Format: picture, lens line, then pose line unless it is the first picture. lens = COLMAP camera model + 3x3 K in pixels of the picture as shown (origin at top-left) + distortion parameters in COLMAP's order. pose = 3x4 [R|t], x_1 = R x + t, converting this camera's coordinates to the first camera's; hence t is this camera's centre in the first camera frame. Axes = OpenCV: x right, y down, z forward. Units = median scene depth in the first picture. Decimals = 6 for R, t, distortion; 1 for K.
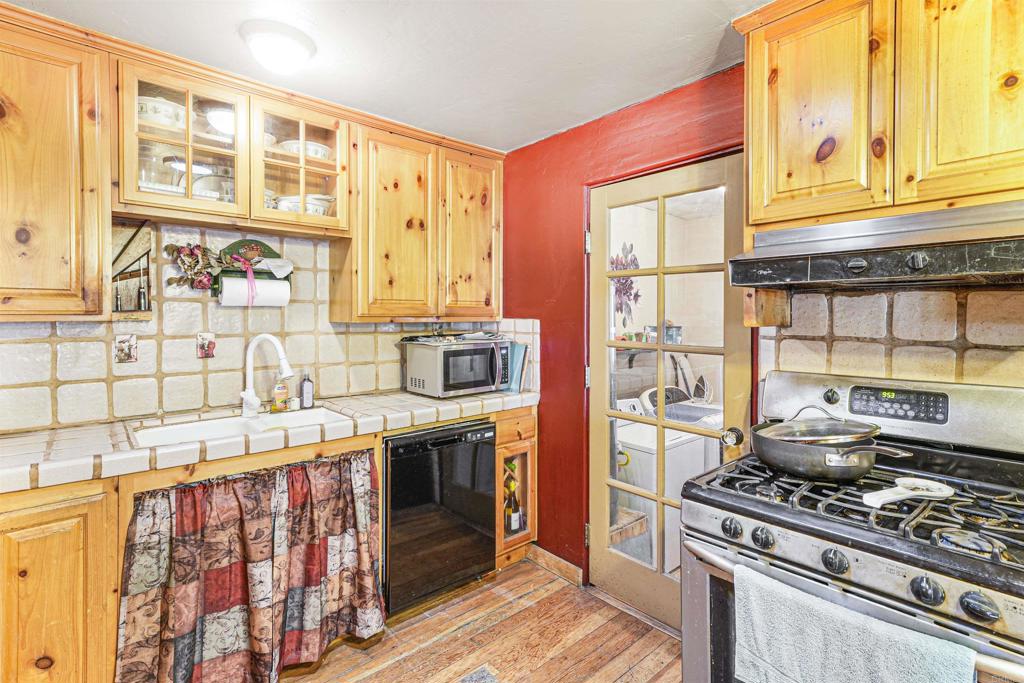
lens RADIAL K [[484.9, 0, 489.8], [0, 484.9, 316.5], [0, 0, 1]] dist [0.010479, 0.001501]
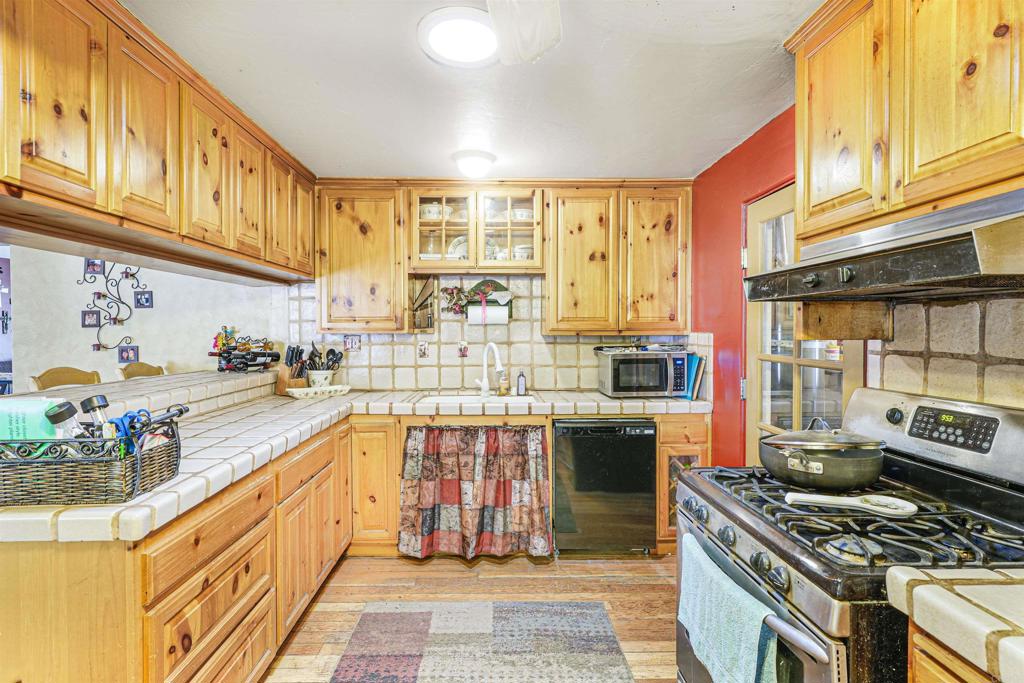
lens RADIAL K [[484.9, 0, 505.2], [0, 484.9, 334.7], [0, 0, 1]] dist [0.010479, 0.001501]
pose [[0.770240, 0.003140, -0.637746, 0.610959], [0.001815, 0.999973, 0.007116, 0.001568], [0.637751, -0.006639, 0.770214, -0.151667]]
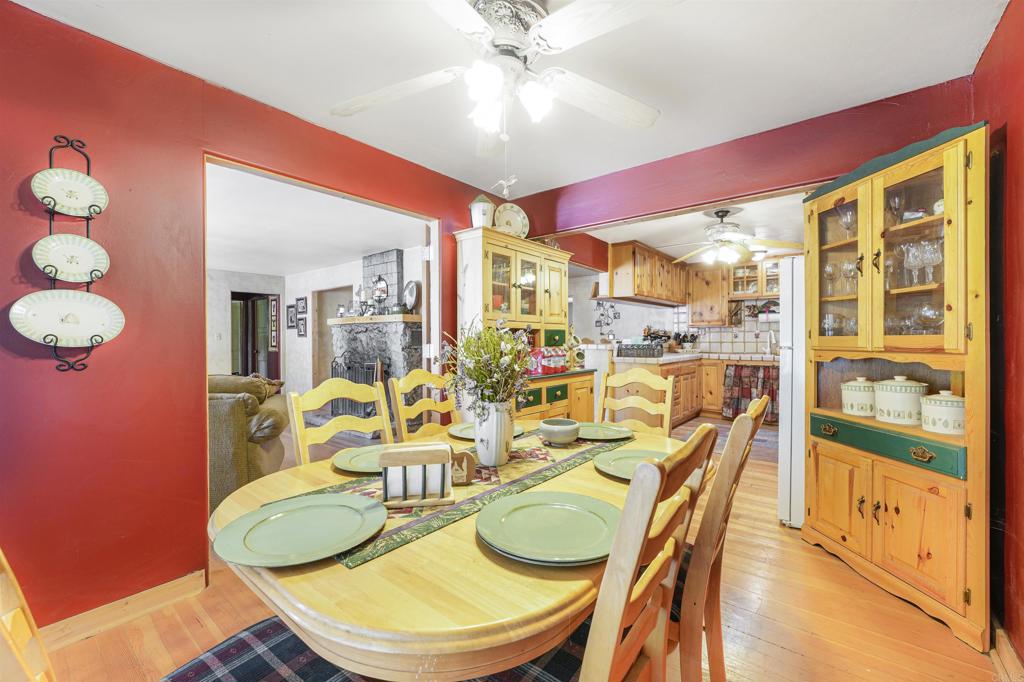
lens RADIAL K [[418.0, 0, 509.8], [0, 418.0, 339.0], [0, 0, 1]] dist [0.000095, -0.000037]
pose [[0.166174, 0.002211, -0.986094, 2.270224], [0.000267, 0.999997, 0.002288, 0.098542], [0.986096, -0.000643, 0.166173, -1.333625]]
